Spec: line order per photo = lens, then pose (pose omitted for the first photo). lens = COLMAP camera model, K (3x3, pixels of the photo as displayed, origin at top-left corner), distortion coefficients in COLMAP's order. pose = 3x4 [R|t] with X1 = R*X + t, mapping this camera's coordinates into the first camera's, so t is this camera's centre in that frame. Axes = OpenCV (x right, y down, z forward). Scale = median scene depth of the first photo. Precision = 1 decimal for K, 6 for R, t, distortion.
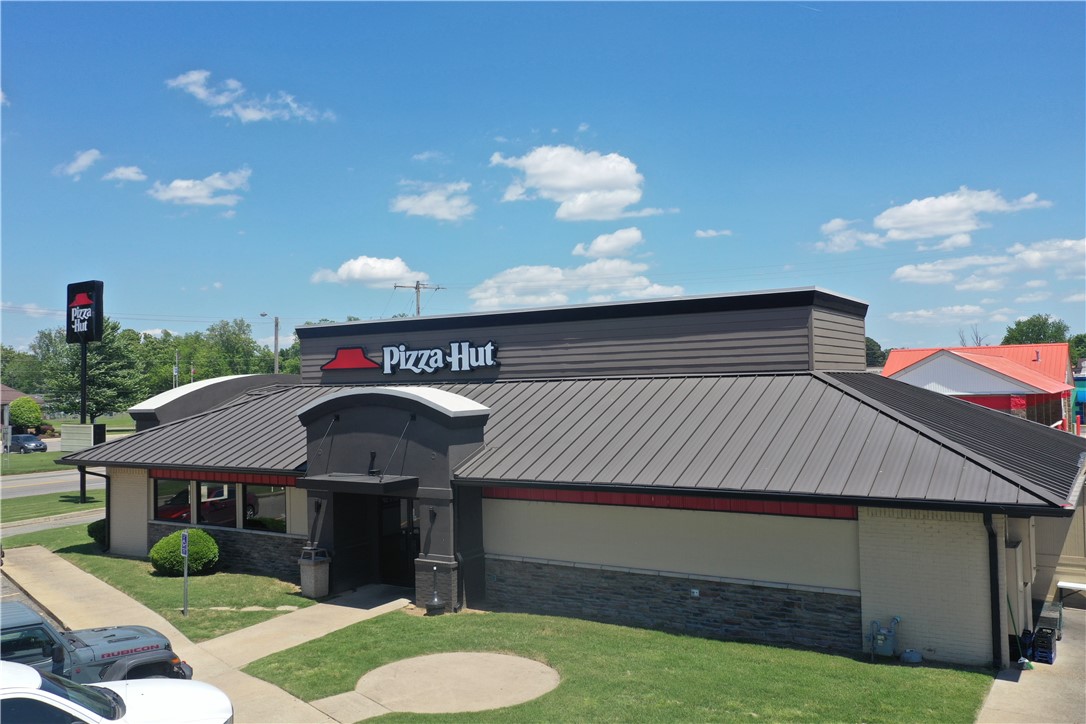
lens RADIAL K [[910.0, 0, 544.9], [0, 910.0, 363.0], [0, 0, 1]] dist [0.005726, 0.007491]
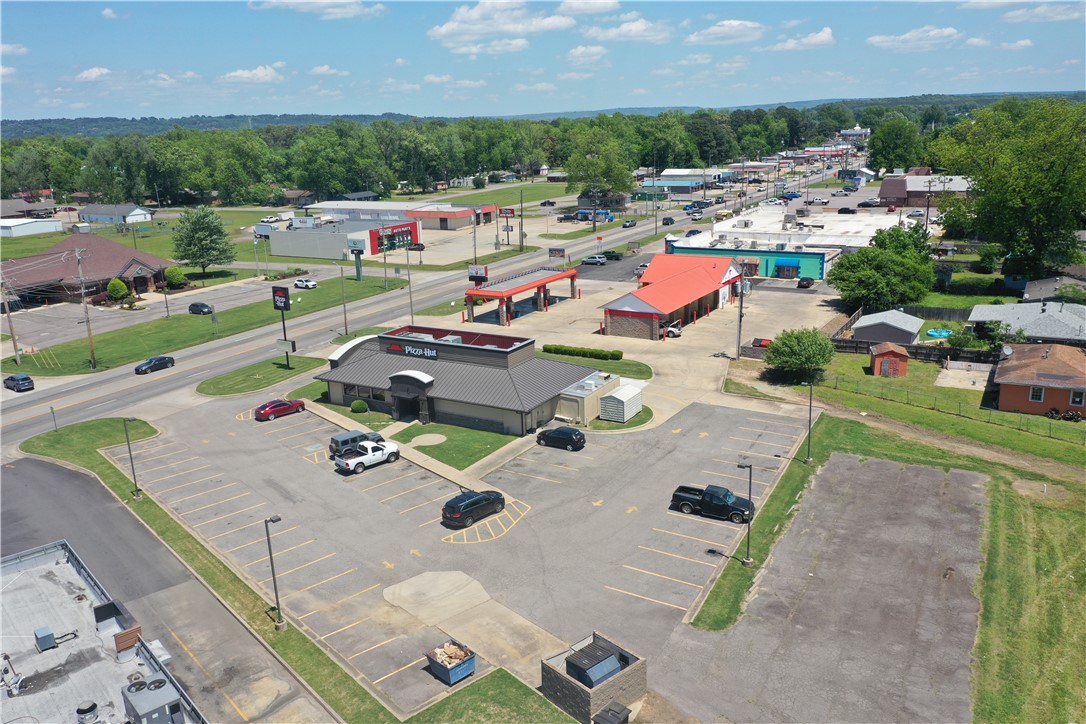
lens RADIAL K [[866.8, 0, 541.7], [0, 866.8, 363.4], [0, 0, 1]] dist [0.007288, 0.010373]
pose [[0.999566, -0.021439, 0.020208, 0.301560], [0.014584, 0.956042, 0.292867, -0.996328], [-0.025598, -0.292445, 0.955940, -2.403236]]
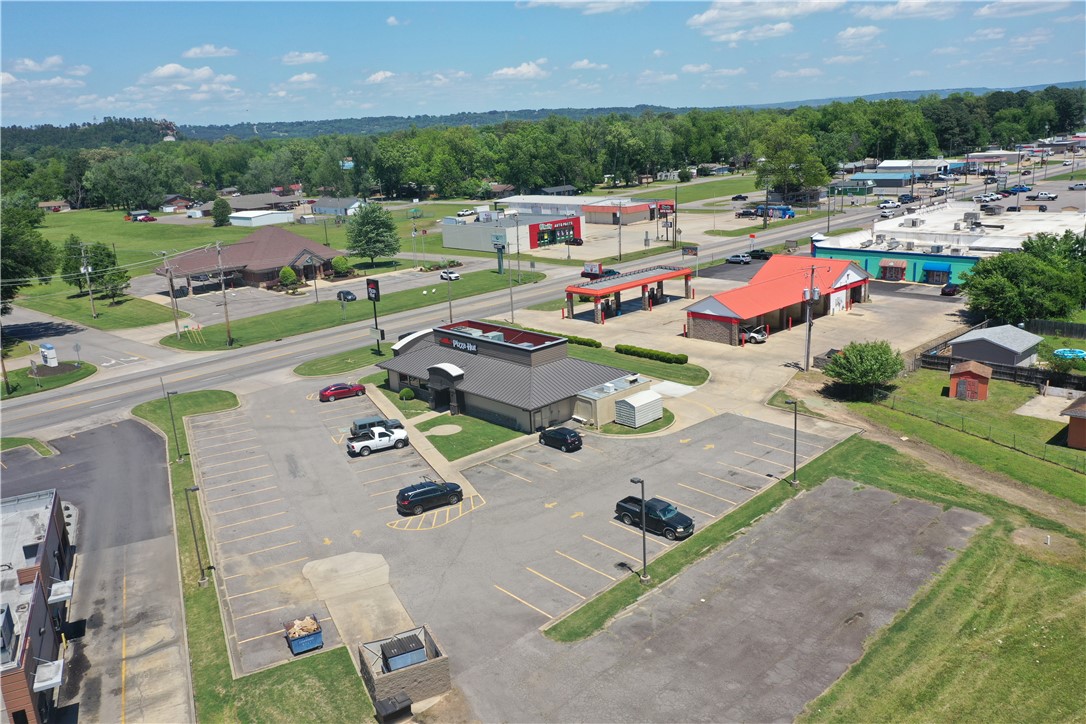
lens RADIAL K [[866.8, 0, 541.7], [0, 866.8, 363.4], [0, 0, 1]] dist [0.007288, 0.010373]
pose [[0.966024, 0.033824, -0.256228, 1.158846], [0.044543, 0.954775, 0.293973, -1.016715], [0.254583, -0.295398, 0.920830, -2.344759]]
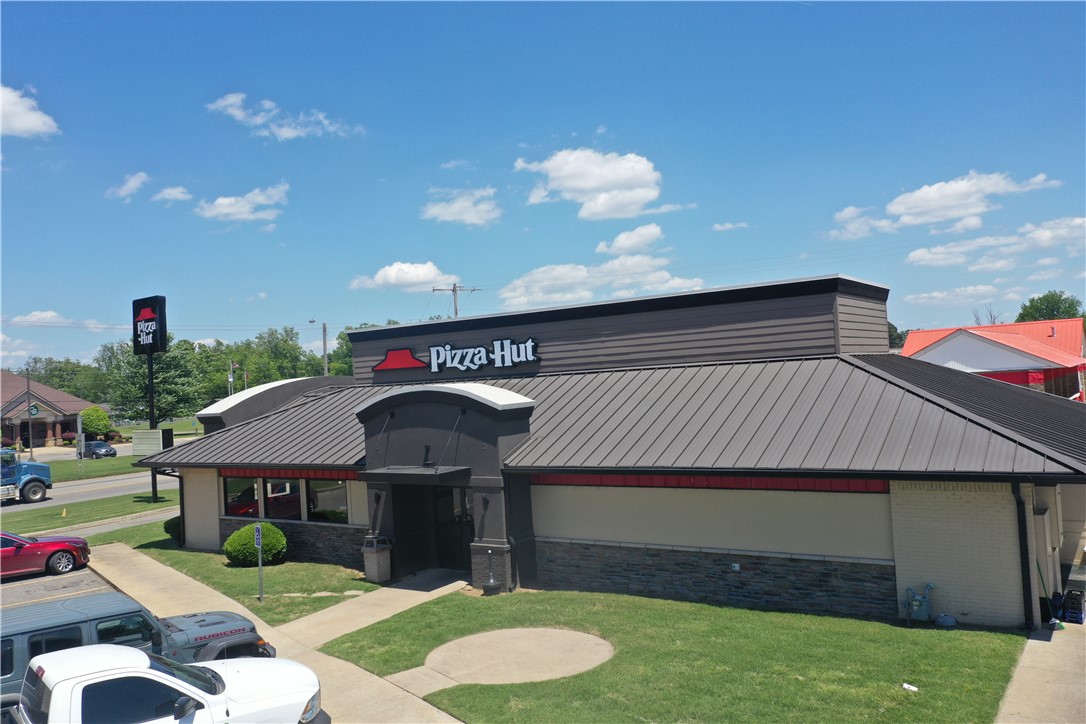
lens RADIAL K [[865.7, 0, 543.0], [0, 865.7, 362.0], [0, 0, 1]] dist [0.008217, 0.002384]
pose [[0.998663, -0.037755, -0.035307, -0.010519], [0.037948, 0.999268, 0.004829, 0.000015], [0.035099, -0.006162, 0.999365, -0.011711]]
